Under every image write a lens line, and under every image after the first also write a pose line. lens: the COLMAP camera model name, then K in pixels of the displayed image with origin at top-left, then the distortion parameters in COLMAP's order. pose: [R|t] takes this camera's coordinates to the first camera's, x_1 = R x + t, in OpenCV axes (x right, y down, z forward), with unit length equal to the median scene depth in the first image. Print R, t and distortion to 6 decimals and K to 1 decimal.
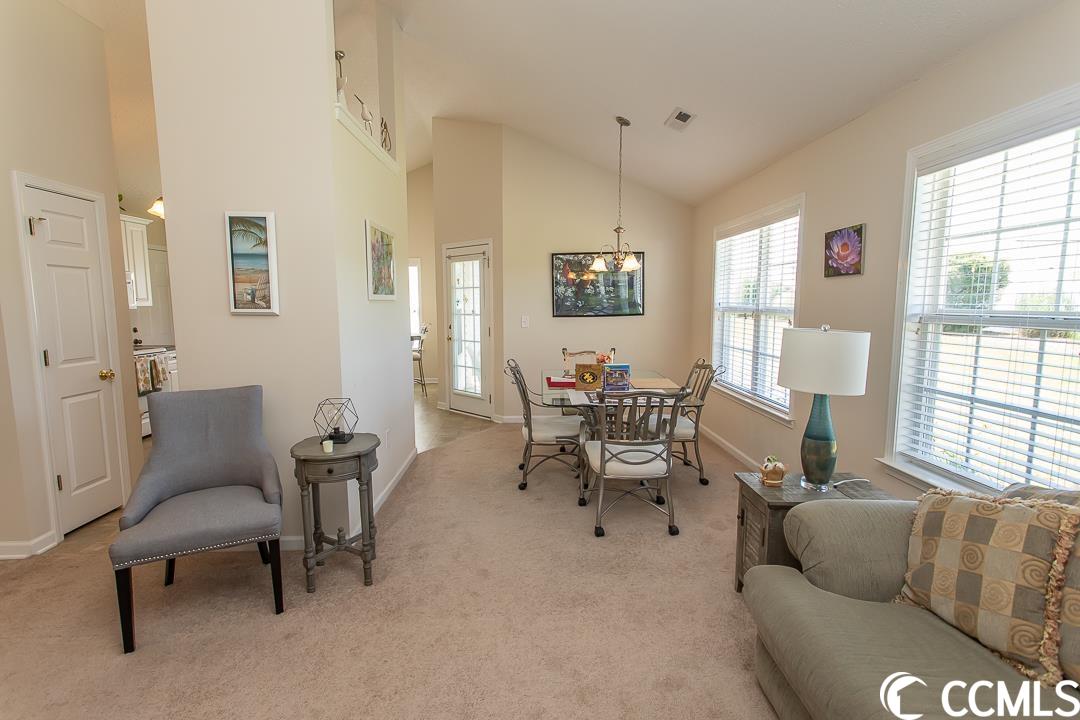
lens RADIAL K [[508.8, 0, 538.3], [0, 508.8, 357.6], [0, 0, 1]] dist [0.004260, 0.001214]
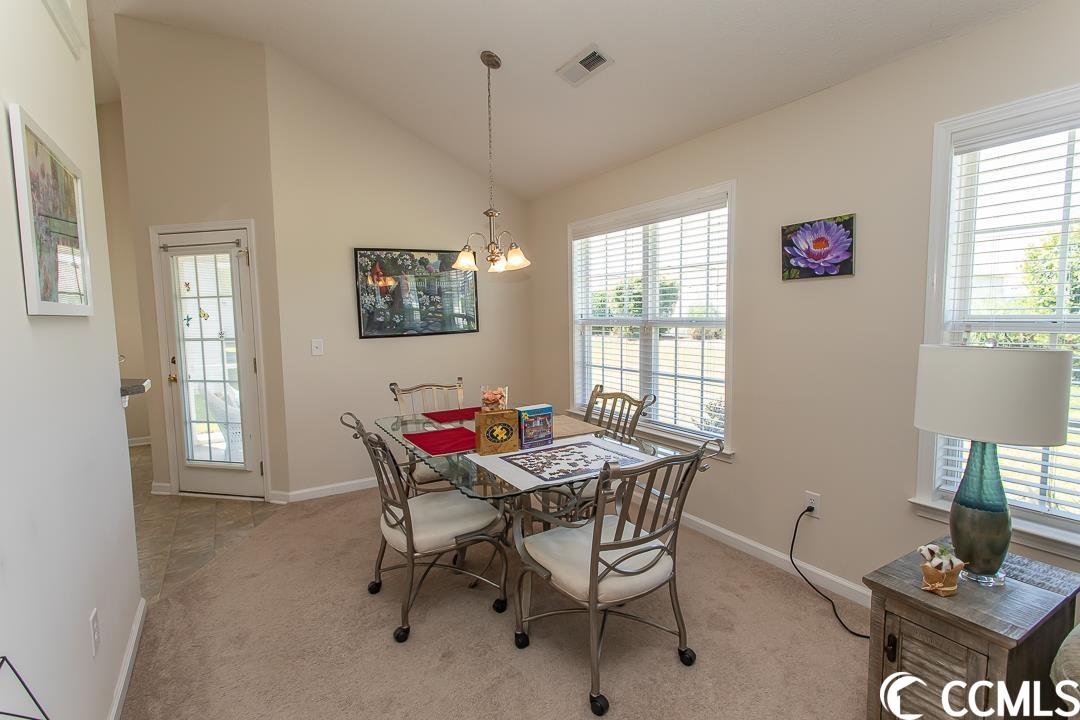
lens RADIAL K [[508.8, 0, 538.3], [0, 508.8, 357.6], [0, 0, 1]] dist [0.004260, 0.001214]
pose [[0.863129, -0.057281, 0.501724, -0.154402], [0.071689, 0.997382, -0.009459, -0.039920], [-0.499868, 0.044133, 0.864976, 0.371258]]
